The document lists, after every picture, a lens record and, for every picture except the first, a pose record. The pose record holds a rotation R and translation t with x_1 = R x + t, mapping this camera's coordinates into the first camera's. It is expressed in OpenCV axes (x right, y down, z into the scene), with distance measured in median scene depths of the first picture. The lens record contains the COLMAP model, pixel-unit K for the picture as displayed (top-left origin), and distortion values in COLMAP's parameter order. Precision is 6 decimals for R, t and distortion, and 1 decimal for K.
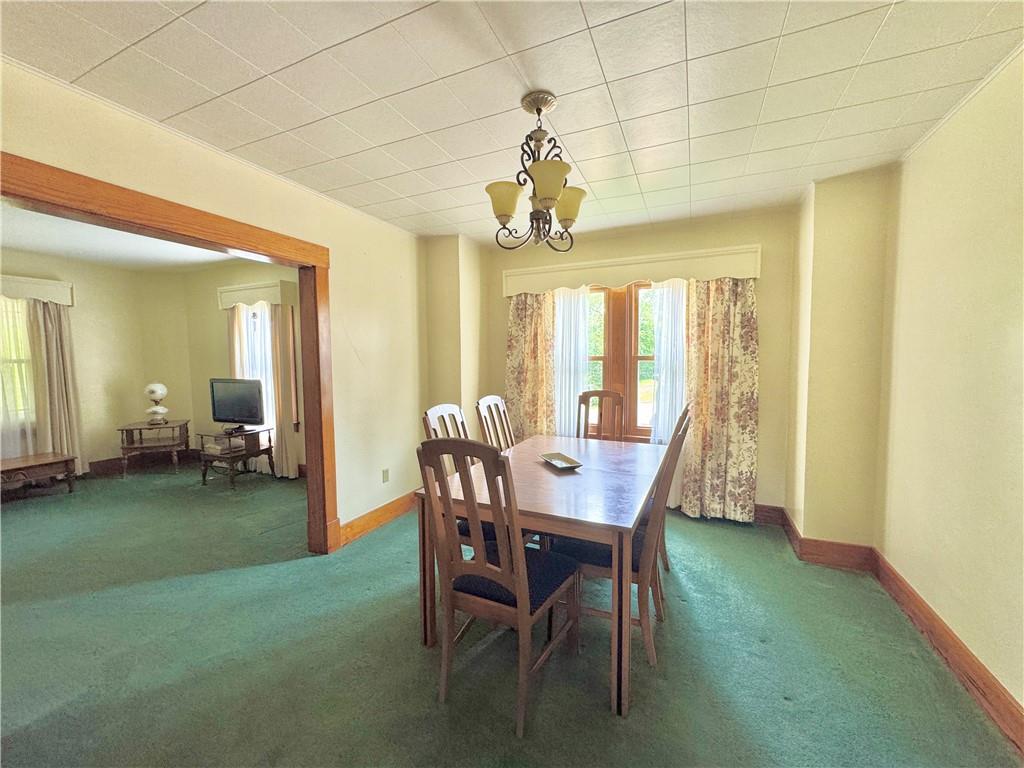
lens RADIAL K [[398.0, 0, 516.2], [0, 398.0, 384.2], [0, 0, 1]] dist [-0.015194, 0.000366]
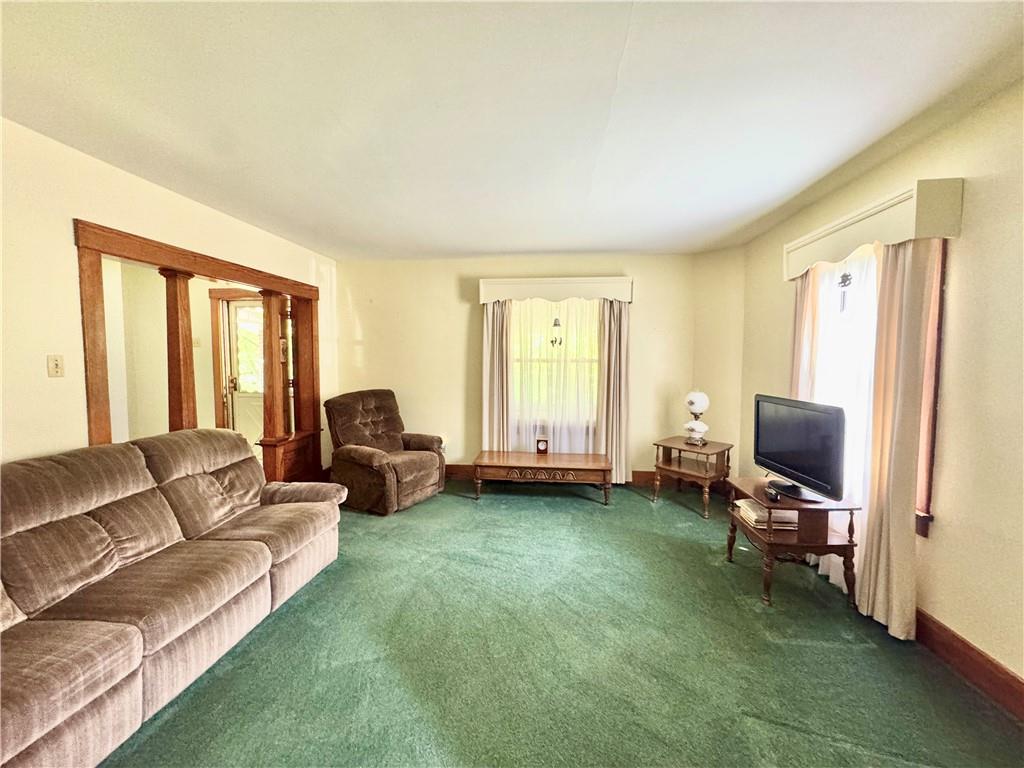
lens RADIAL K [[409.8, 0, 512.2], [0, 409.8, 382.5], [0, 0, 1]] dist [-0.001143, 0.000005]
pose [[0.298741, 0.065964, -0.952052, -0.277722], [-0.071096, 0.996374, 0.046726, -0.034938], [0.951682, 0.053728, 0.302348, 0.437566]]
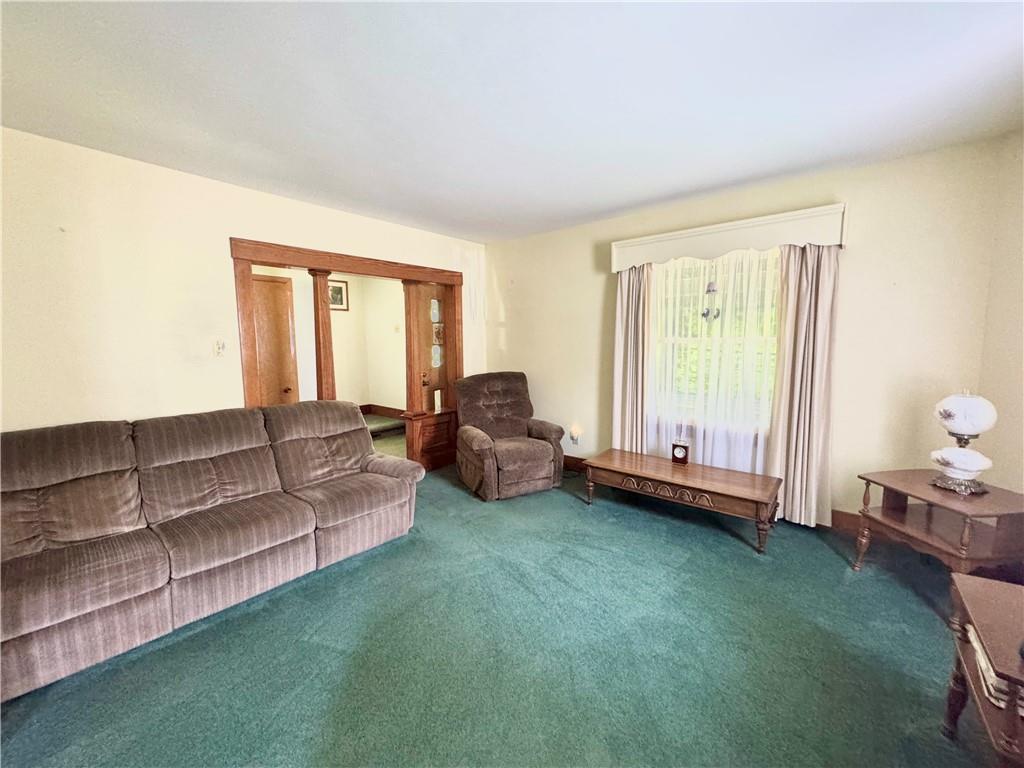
lens RADIAL K [[409.8, 0, 512.2], [0, 409.8, 382.5], [0, 0, 1]] dist [-0.001143, 0.000005]
pose [[-0.284561, 0.110305, -0.952291, -0.391966], [-0.053804, 0.989955, 0.130746, -0.050818], [0.957147, 0.088443, -0.275768, 0.704351]]
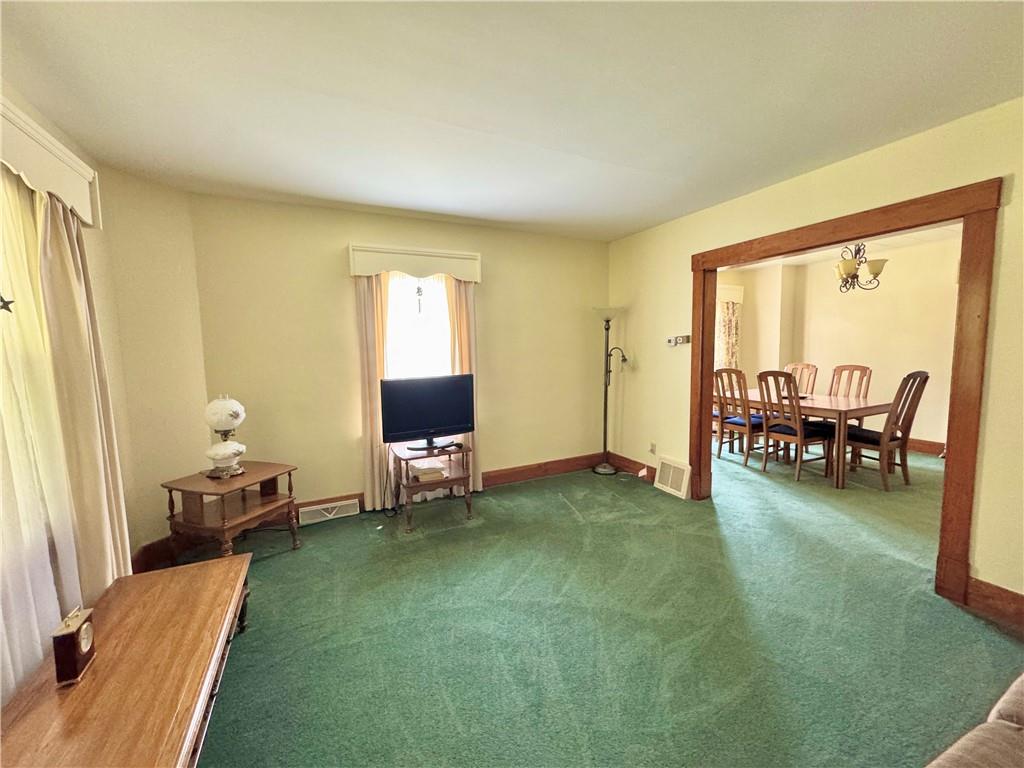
lens RADIAL K [[409.8, 0, 512.2], [0, 409.8, 382.5], [0, 0, 1]] dist [-0.001143, 0.000005]
pose [[0.649157, -0.075543, 0.756894, -1.165969], [0.062905, 0.996979, 0.045554, -0.026964], [-0.758049, 0.018041, 0.651948, 0.371564]]
